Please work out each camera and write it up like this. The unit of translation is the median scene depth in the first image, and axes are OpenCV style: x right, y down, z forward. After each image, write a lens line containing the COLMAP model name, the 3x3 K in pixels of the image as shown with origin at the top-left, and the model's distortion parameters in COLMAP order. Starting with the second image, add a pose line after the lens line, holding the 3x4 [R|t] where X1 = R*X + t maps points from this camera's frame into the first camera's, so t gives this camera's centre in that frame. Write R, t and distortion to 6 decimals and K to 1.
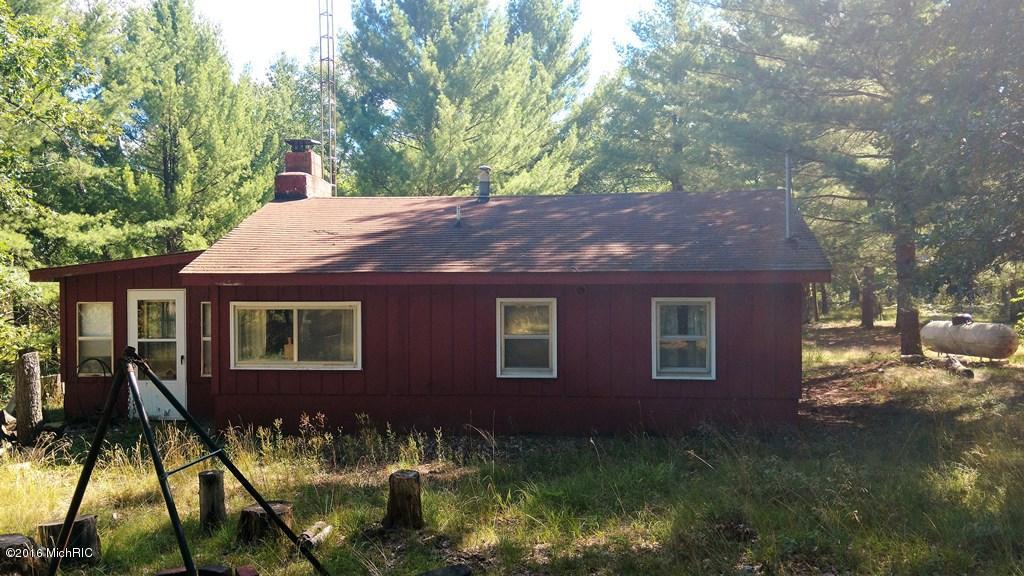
lens RADIAL K [[844.6, 0, 512.7], [0, 844.6, 287.2], [0, 0, 1]] dist [0.011839, 0.001834]
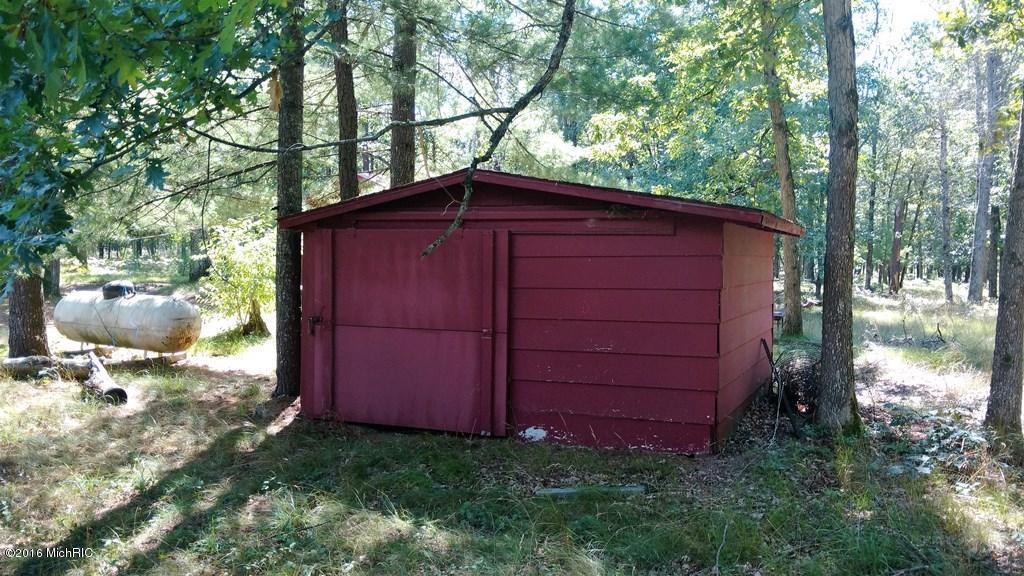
lens RADIAL K [[844.6, 0, 513.5], [0, 844.6, 284.5], [0, 0, 1]] dist [0.011839, 0.001834]
pose [[0.627197, -0.017458, 0.778665, 0.239798], [-0.023470, 0.998871, 0.041300, 0.001825], [-0.778507, -0.044179, 0.626080, 0.404915]]
